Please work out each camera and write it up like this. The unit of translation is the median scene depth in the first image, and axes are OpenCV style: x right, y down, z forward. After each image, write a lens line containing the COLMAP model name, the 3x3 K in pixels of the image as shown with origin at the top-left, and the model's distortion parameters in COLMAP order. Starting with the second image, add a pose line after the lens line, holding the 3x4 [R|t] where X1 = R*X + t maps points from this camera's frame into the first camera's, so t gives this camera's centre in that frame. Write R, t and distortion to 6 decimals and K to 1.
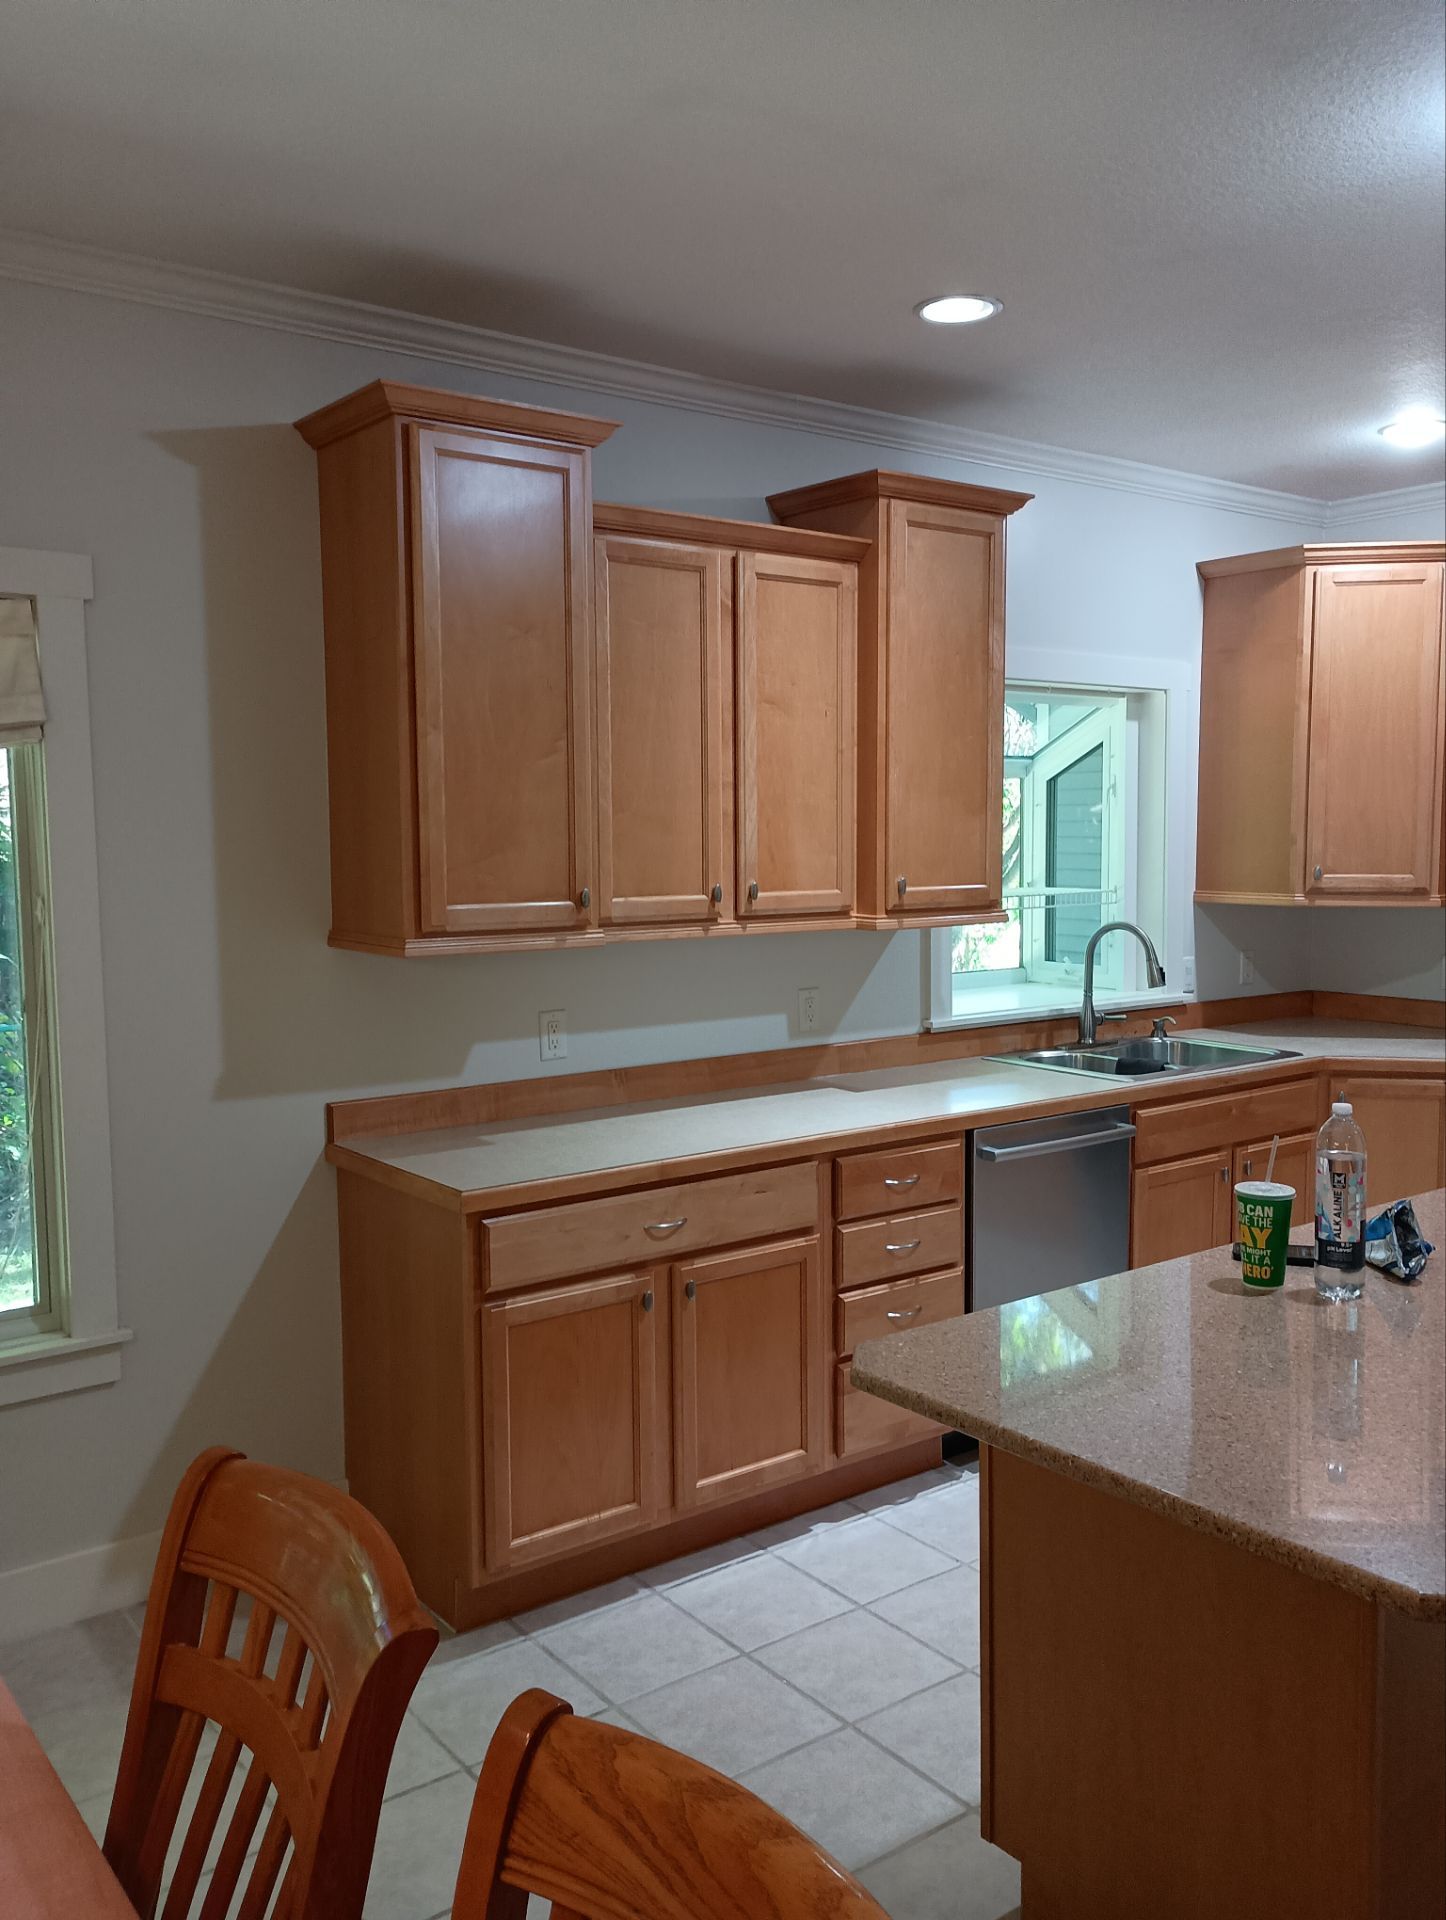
lens RADIAL K [[1578.0, 0, 723.0], [0, 1578.0, 960.0], [0, 0, 1]] dist [0.001421, -0.001877]
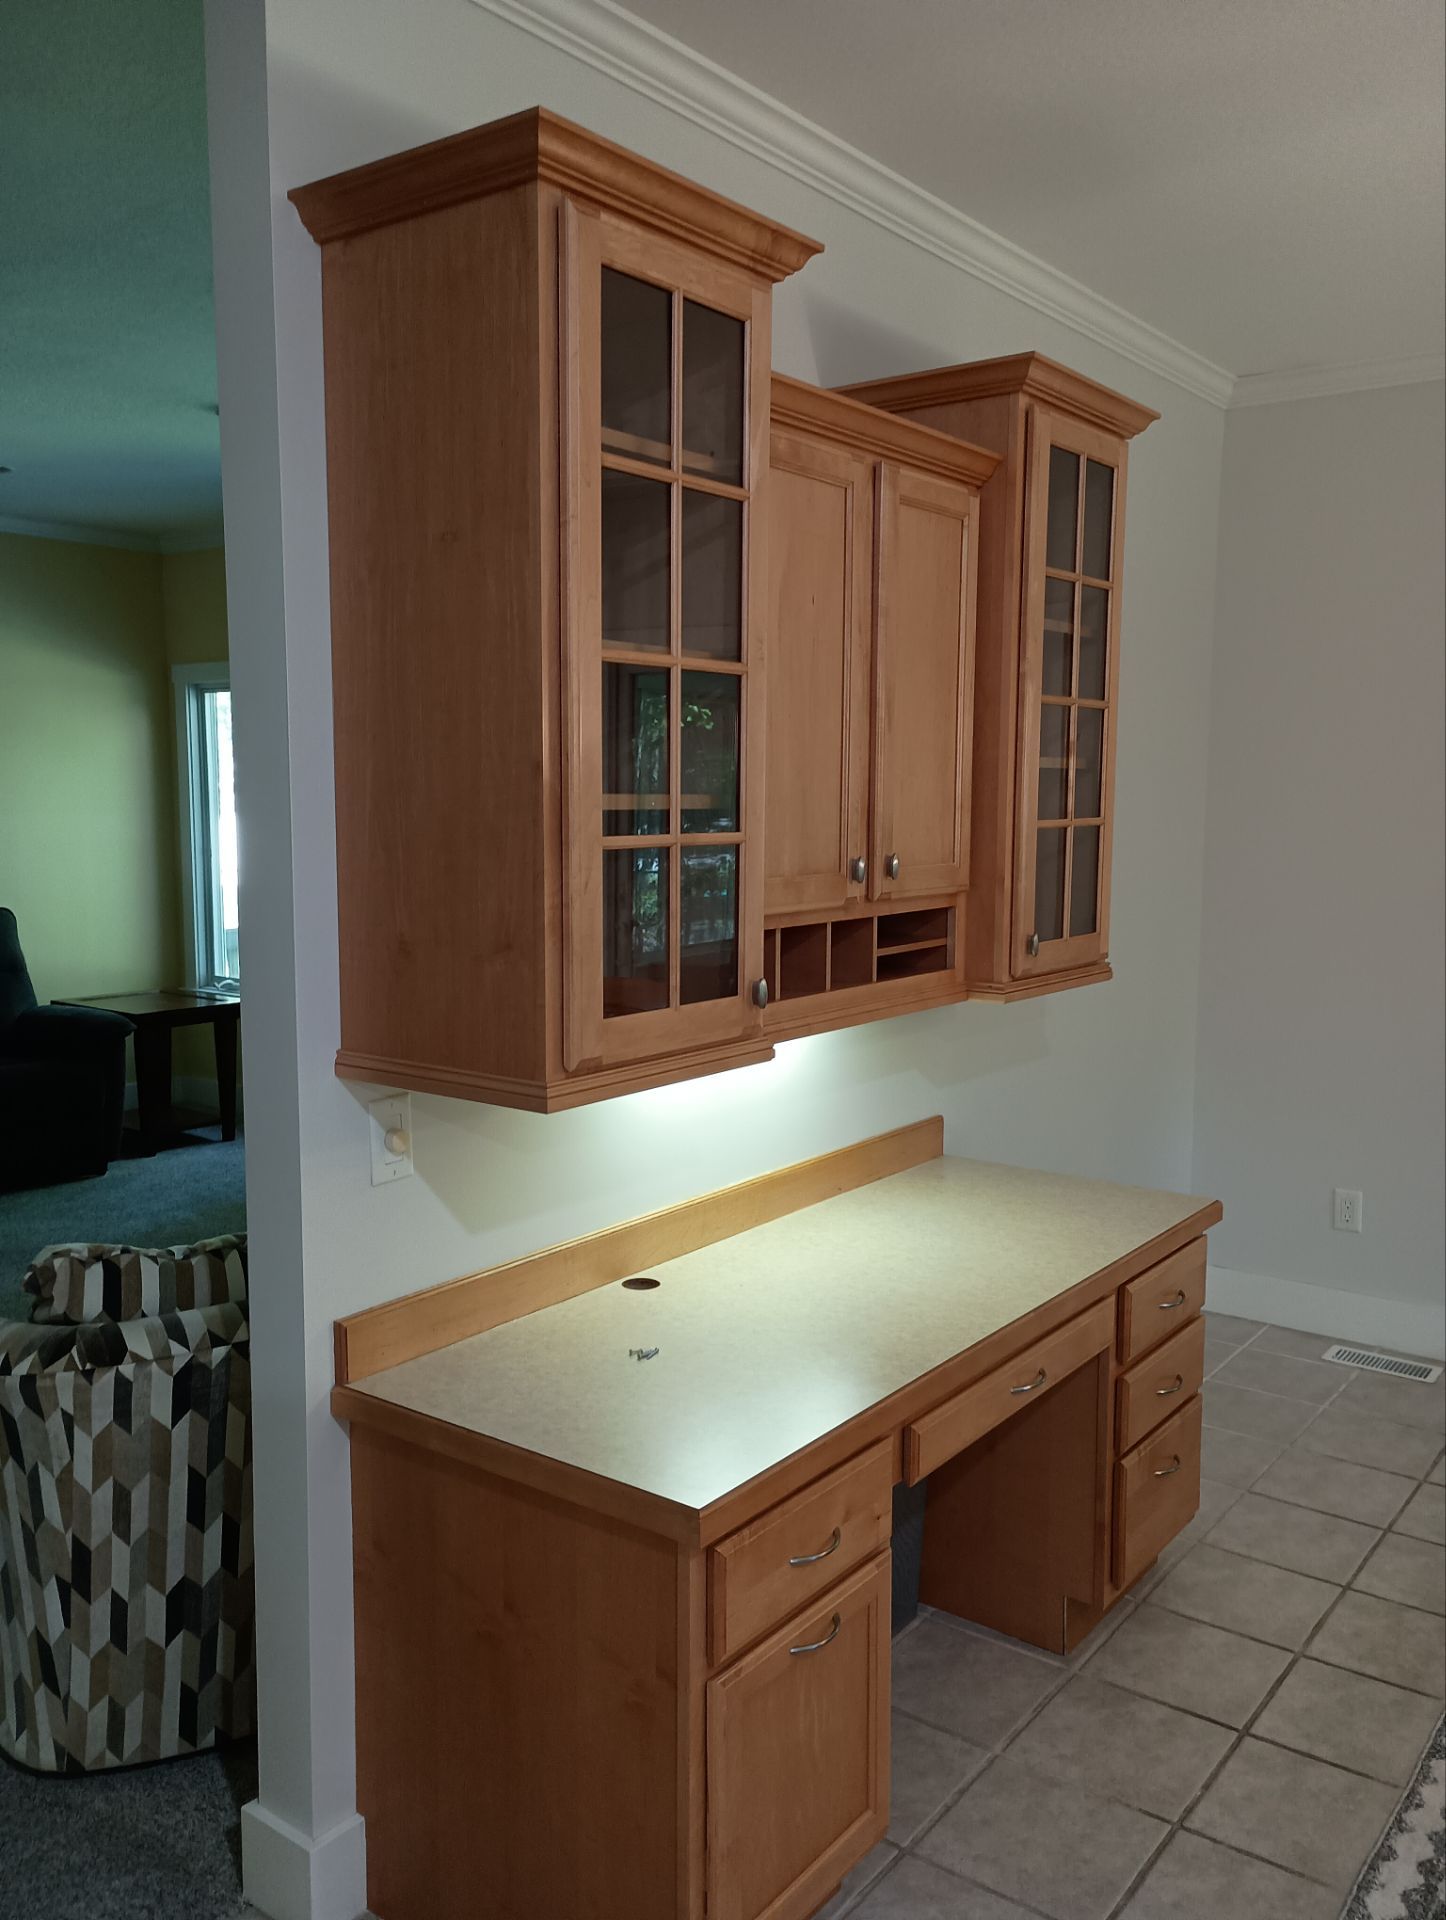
lens RADIAL K [[1578.0, 0, 723.0], [0, 1578.0, 960.0], [0, 0, 1]] dist [0.001421, -0.001877]
pose [[0.961676, -0.032420, 0.272265, -0.210246], [0.023517, 0.999079, 0.035904, -0.056009], [-0.273179, -0.028125, 0.961552, 0.289915]]
